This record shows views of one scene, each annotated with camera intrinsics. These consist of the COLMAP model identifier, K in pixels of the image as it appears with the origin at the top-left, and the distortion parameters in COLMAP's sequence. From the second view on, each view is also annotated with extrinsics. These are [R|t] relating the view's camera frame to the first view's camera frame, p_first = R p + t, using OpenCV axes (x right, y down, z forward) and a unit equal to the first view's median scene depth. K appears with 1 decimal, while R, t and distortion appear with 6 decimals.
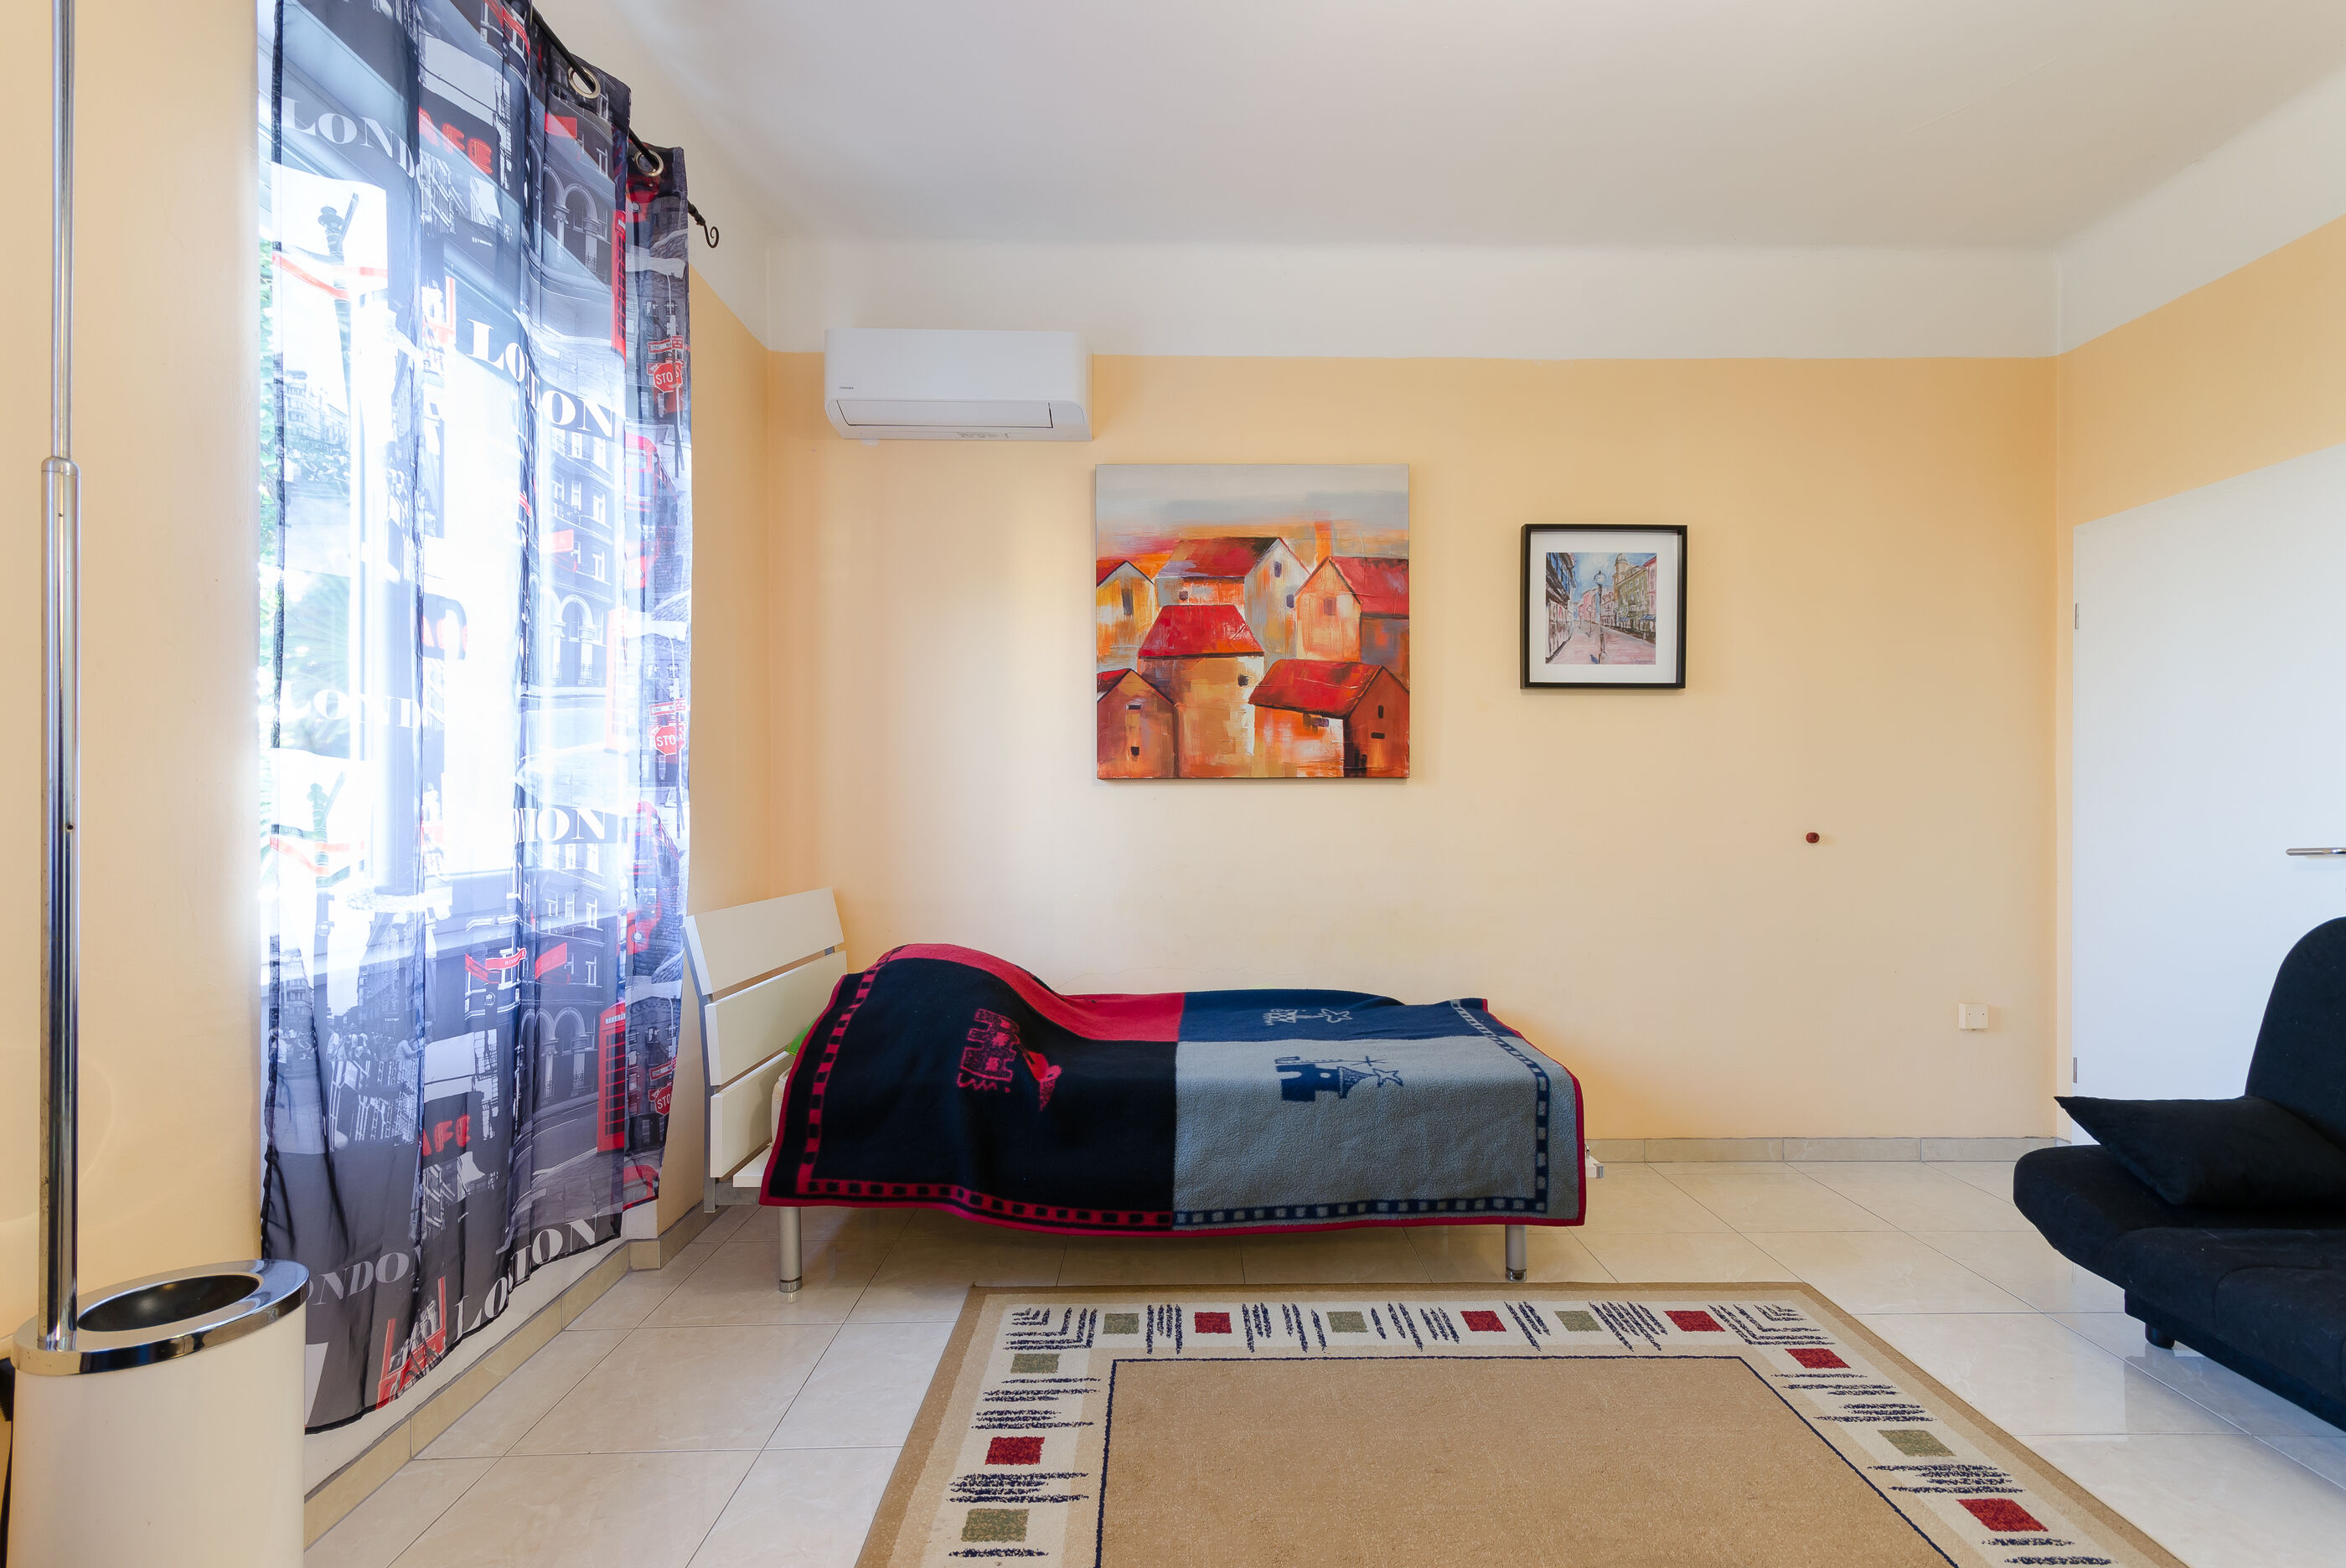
lens RADIAL K [[1043.3, 0, 1174.1], [0, 1043.3, 804.7], [0, 0, 1]] dist [0.003129, 0.000463]
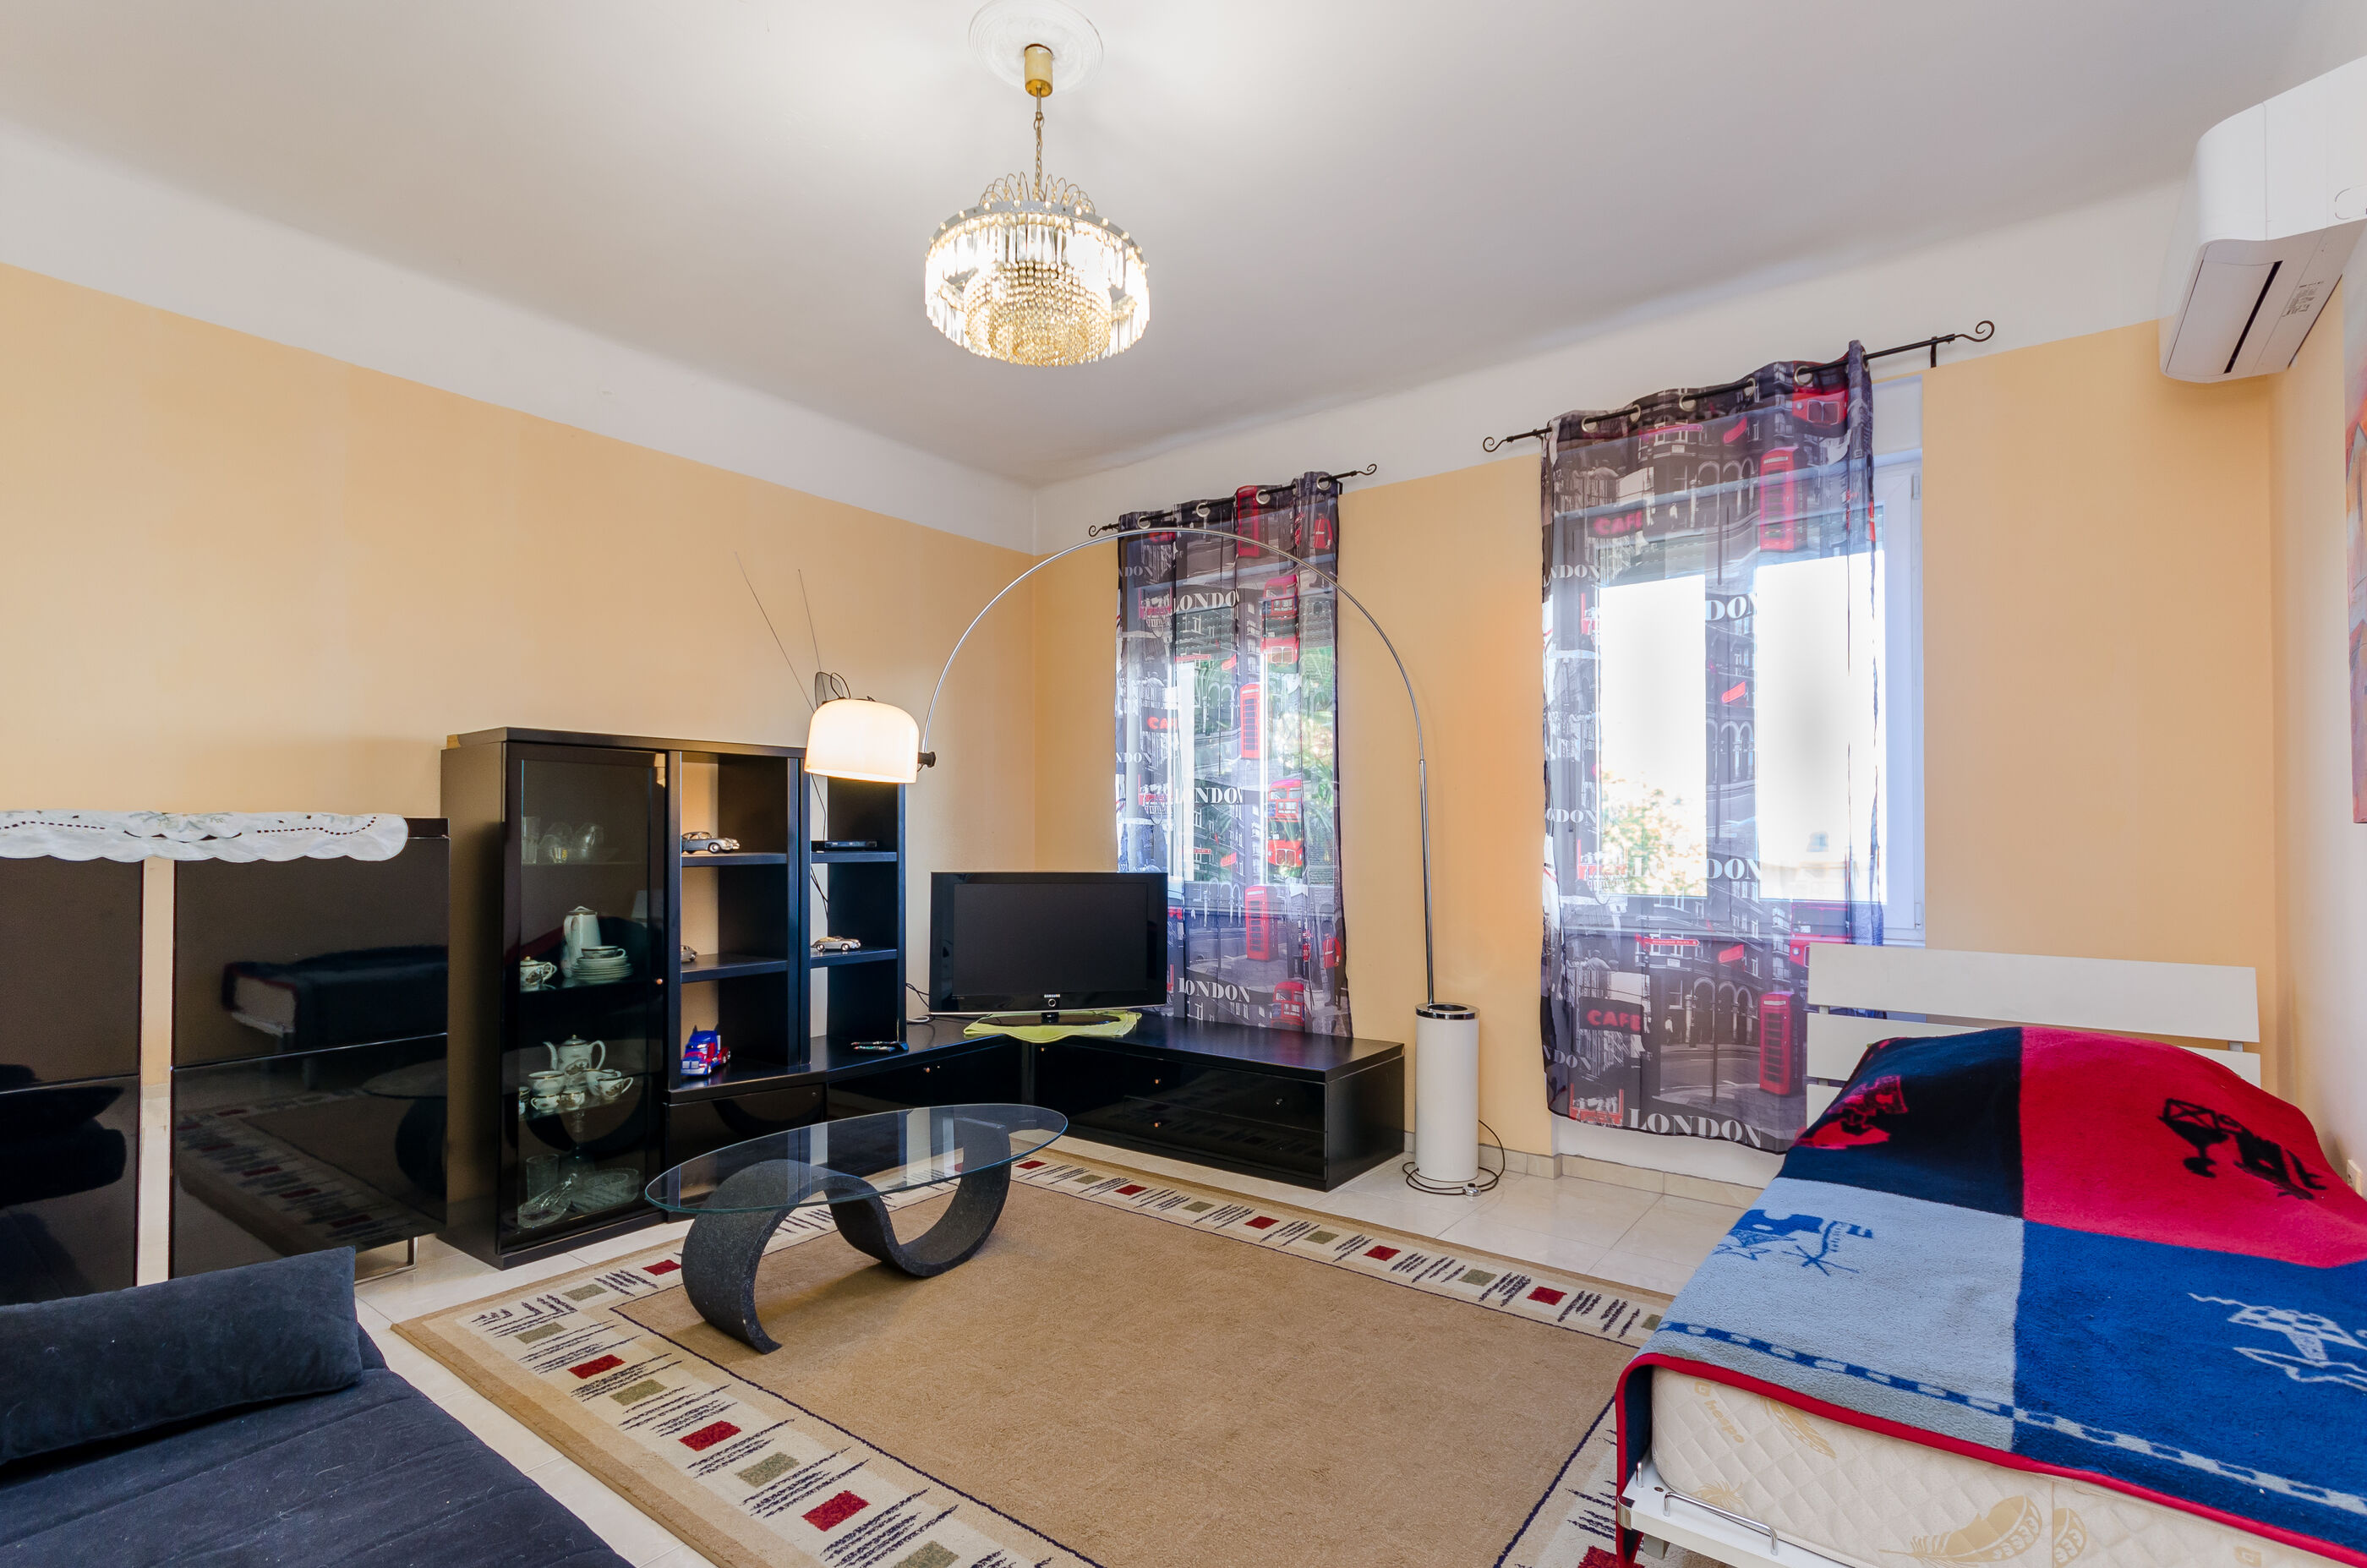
lens RADIAL K [[1064.1, 0, 1223.4], [0, 1064.1, 826.7], [0, 0, 1]] dist [-0.000796, 0.000208]
pose [[-0.608329, -0.012672, -0.793584, 0.751241], [-0.001570, 0.999890, -0.014763, -0.012724], [0.793684, -0.007735, -0.608282, 0.879789]]
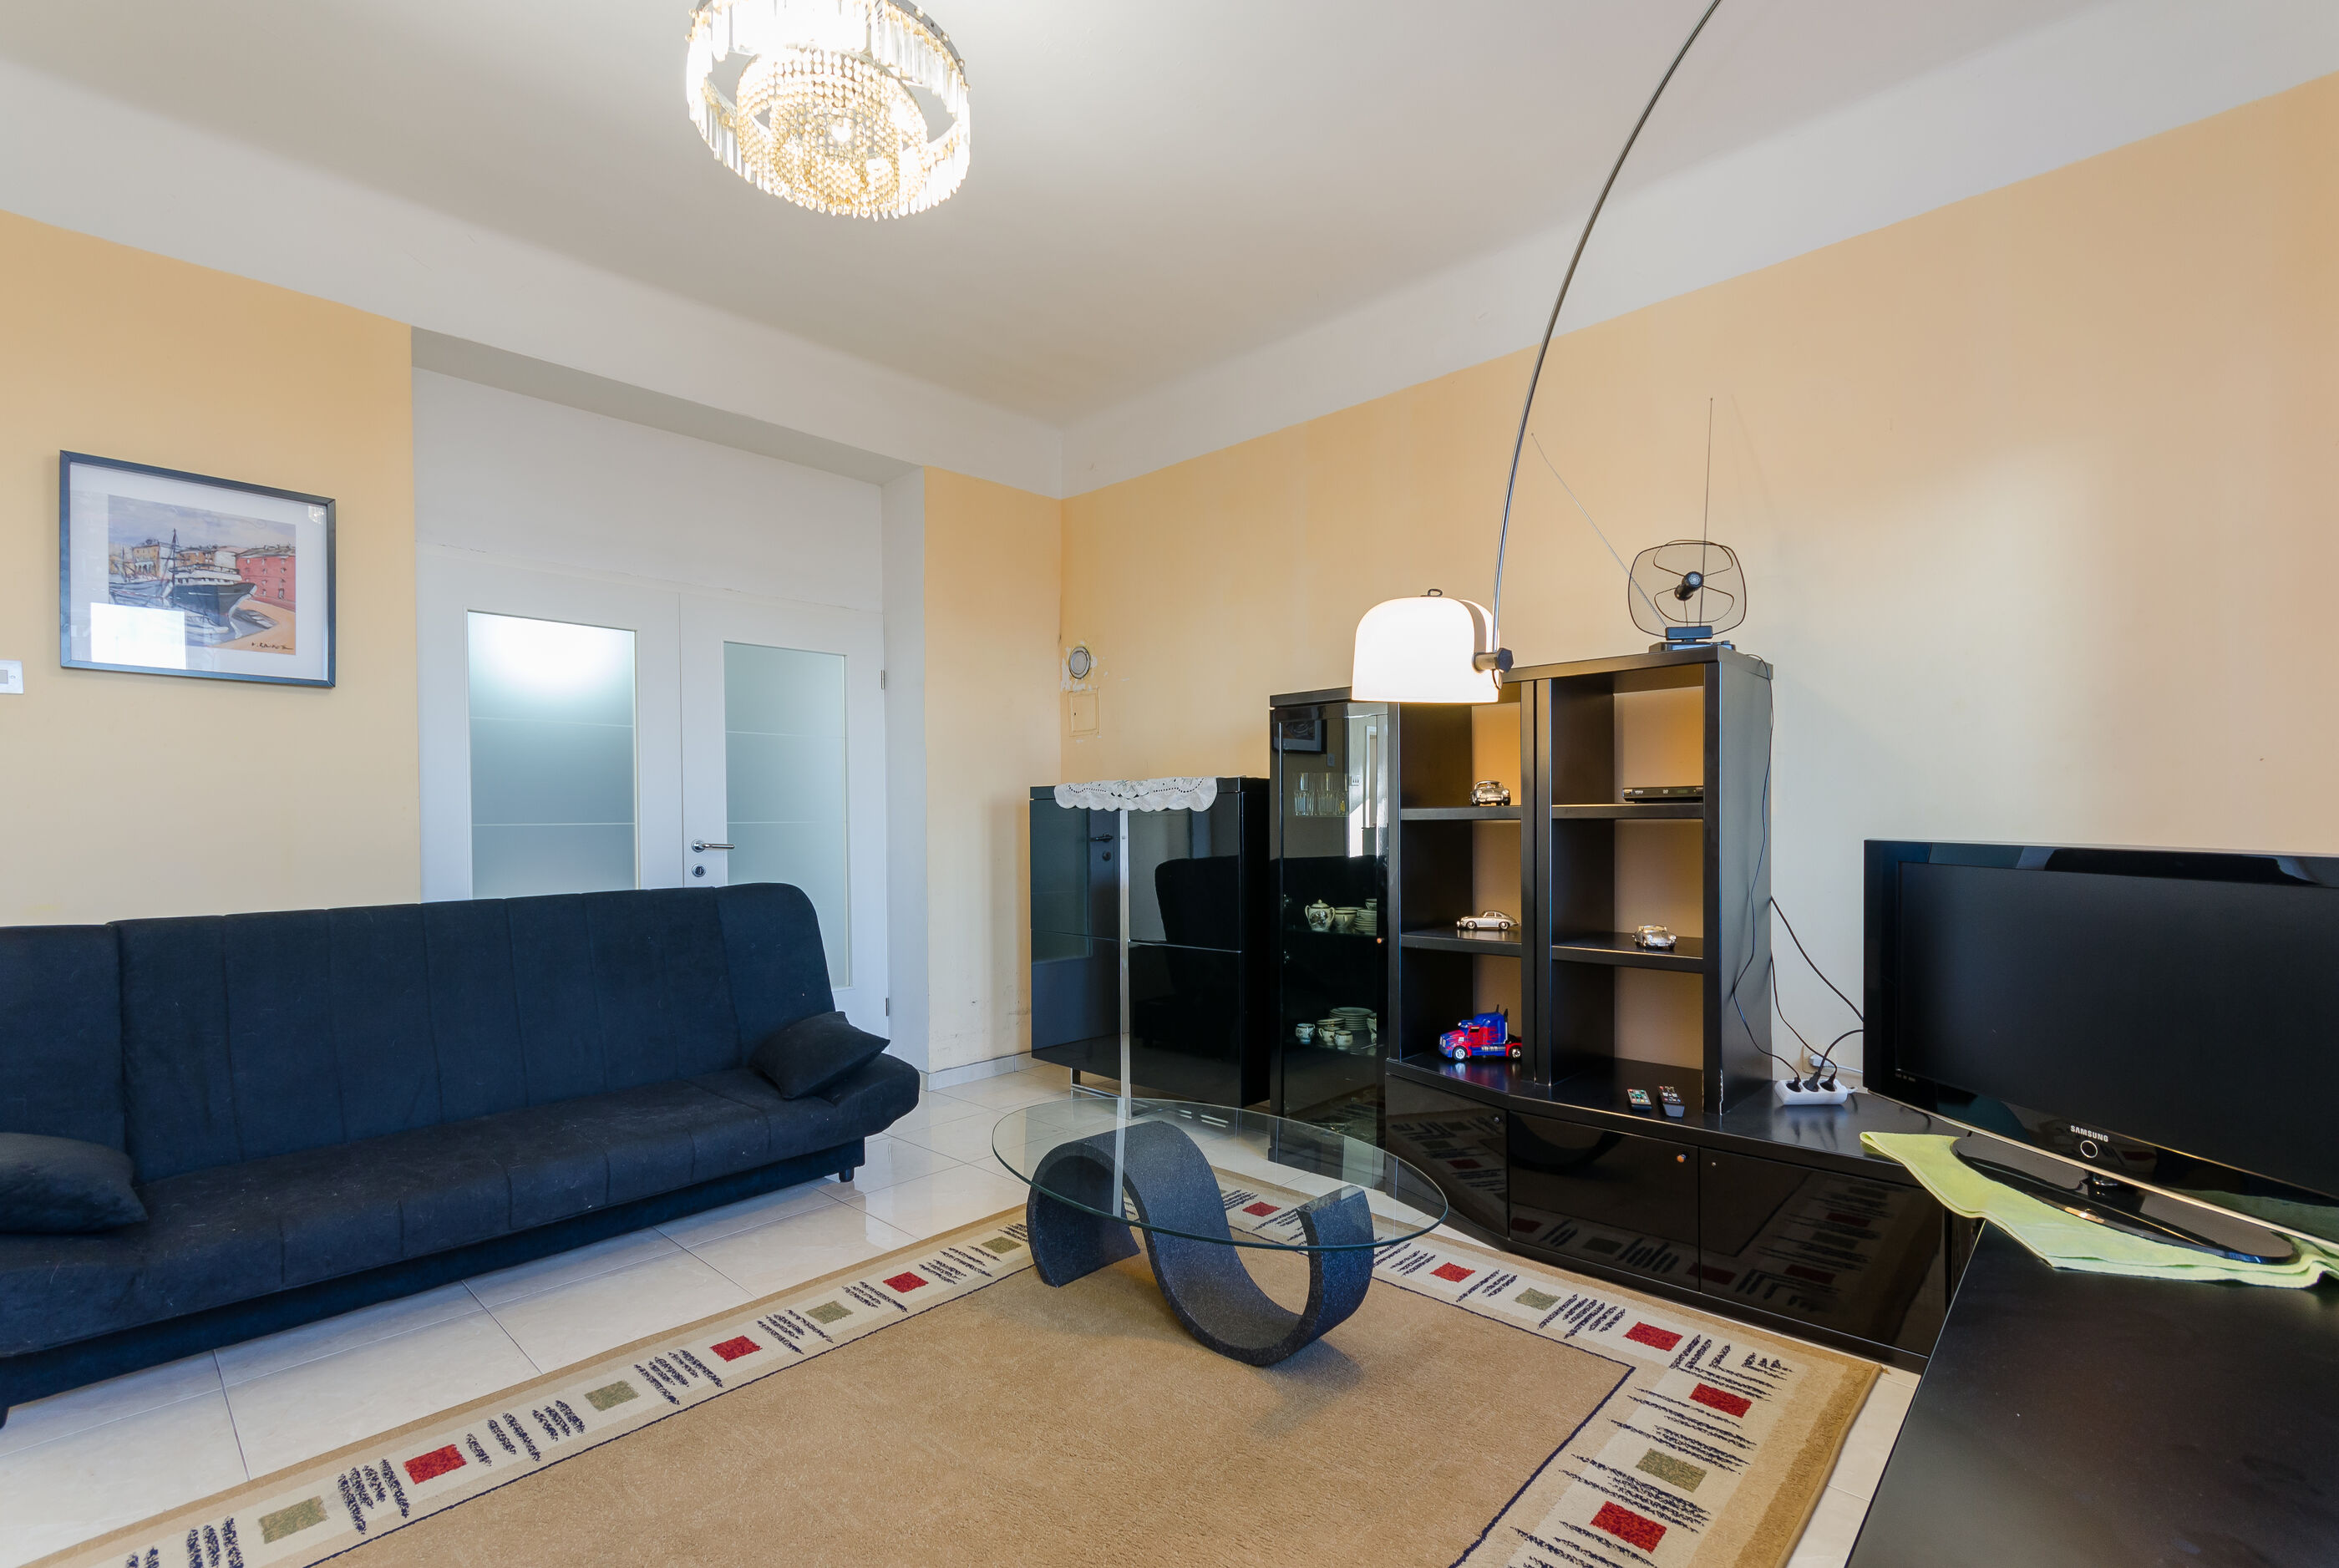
lens RADIAL K [[1037.4, 0, 1176.8], [0, 1037.4, 817.2], [0, 0, 1]] dist [0.002455, 0.000185]
pose [[-0.713518, -0.000350, 0.700637, -0.266961], [0.004969, 0.999972, 0.005559, 0.002695], [-0.700620, 0.007448, -0.713496, 0.635705]]
